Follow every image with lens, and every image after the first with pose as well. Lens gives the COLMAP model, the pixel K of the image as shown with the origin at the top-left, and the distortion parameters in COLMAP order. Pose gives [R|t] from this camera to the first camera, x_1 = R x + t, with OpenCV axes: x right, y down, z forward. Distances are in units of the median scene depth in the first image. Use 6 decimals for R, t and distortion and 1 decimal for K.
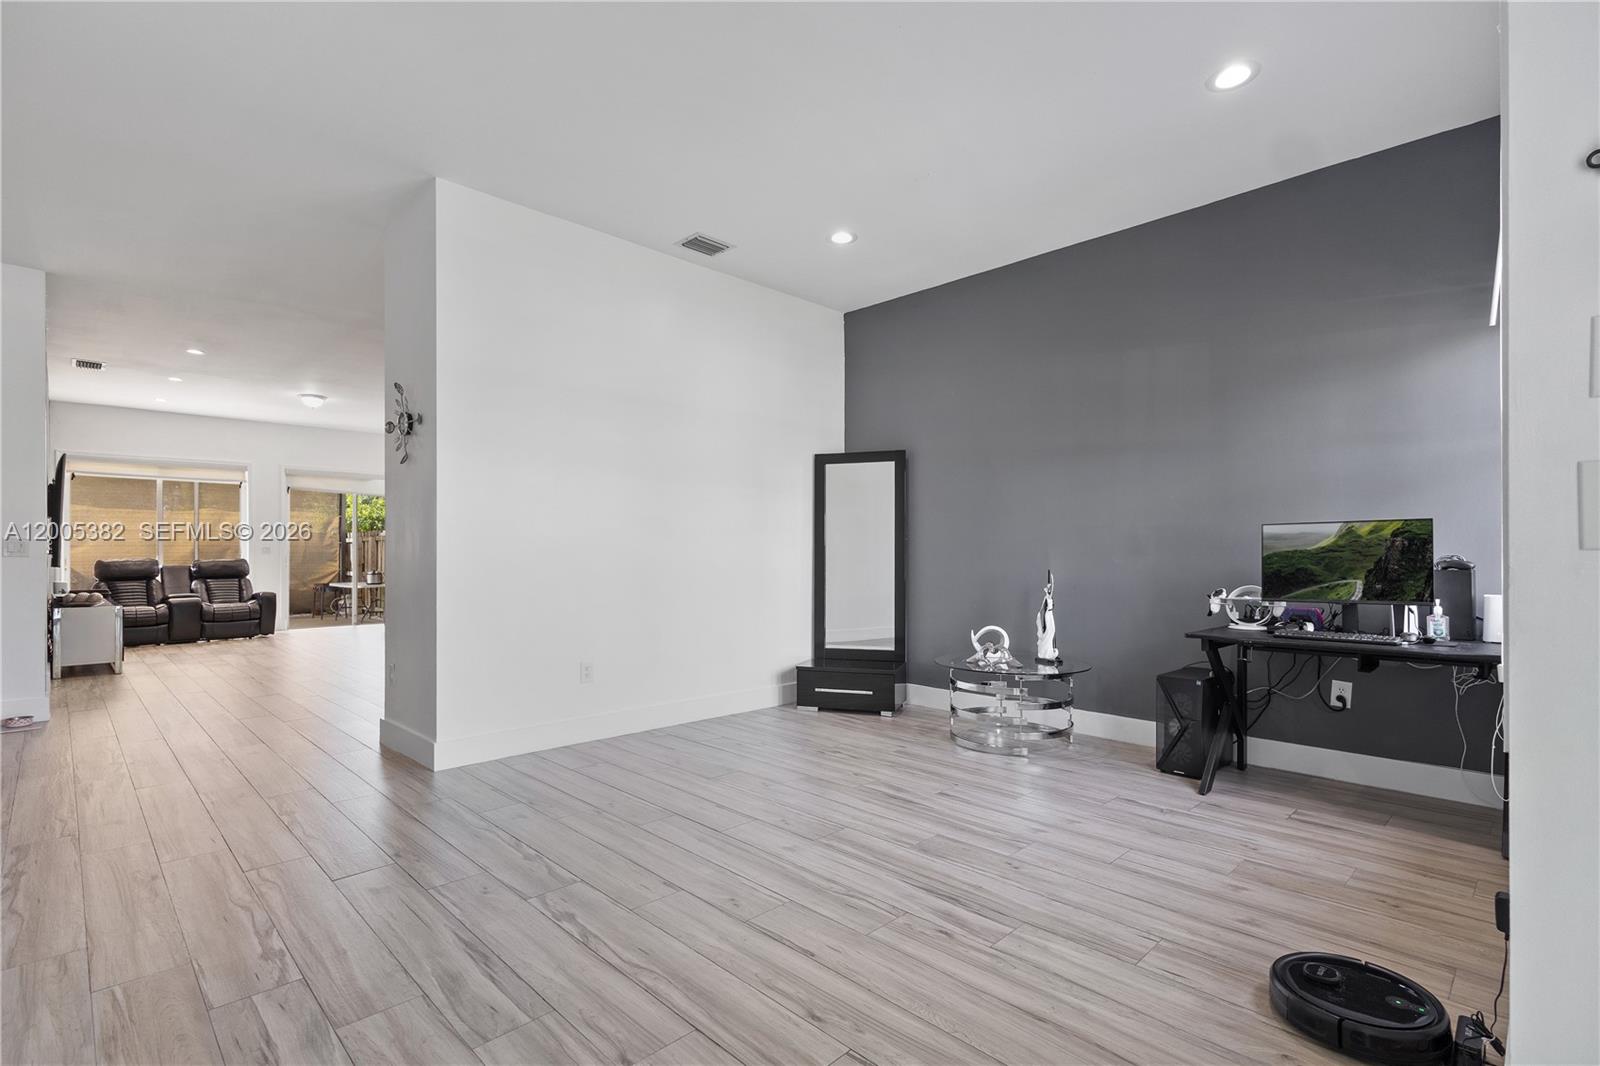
lens RADIAL K [[746.4, 0, 799.2], [0, 746.4, 547.5], [0, 0, 1]] dist [-0.005132, 0.000861]
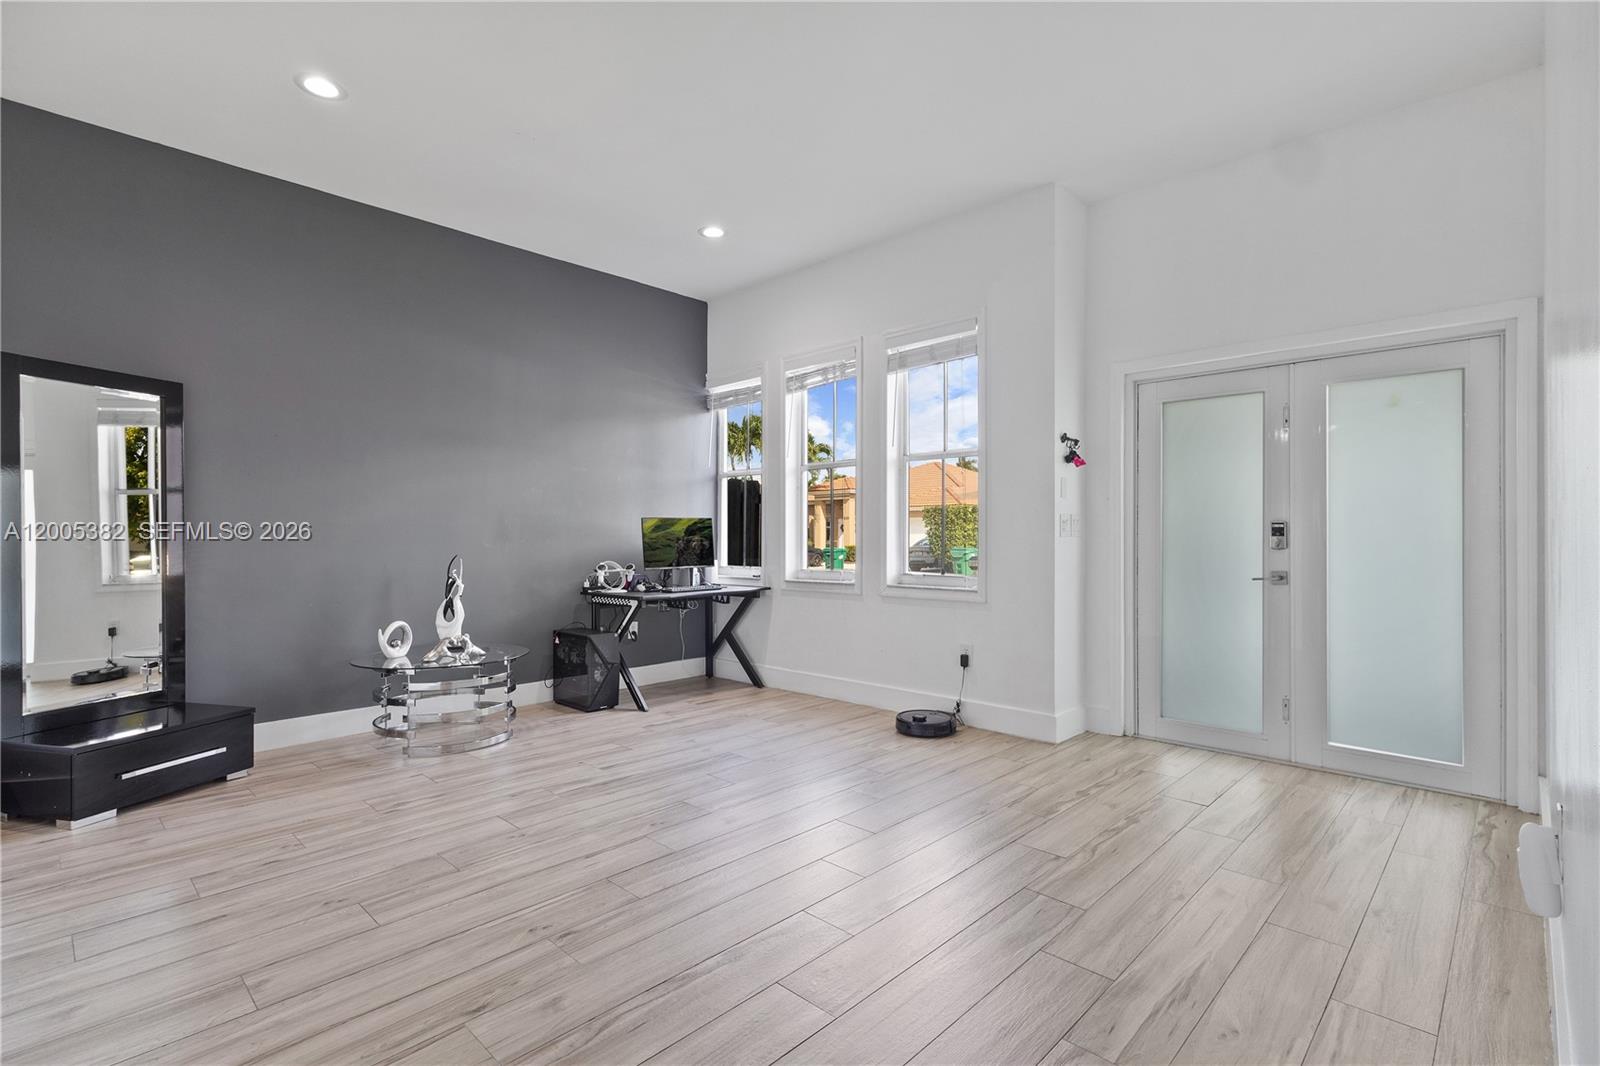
lens RADIAL K [[746.4, 0, 799.2], [0, 746.4, 531.5], [0, 0, 1]] dist [-0.005132, 0.000861]
pose [[-0.016455, 0.005123, 0.999851, -0.842523], [-0.003661, 0.999980, -0.005184, 0.003288], [-0.999858, -0.003745, -0.016436, 0.732890]]
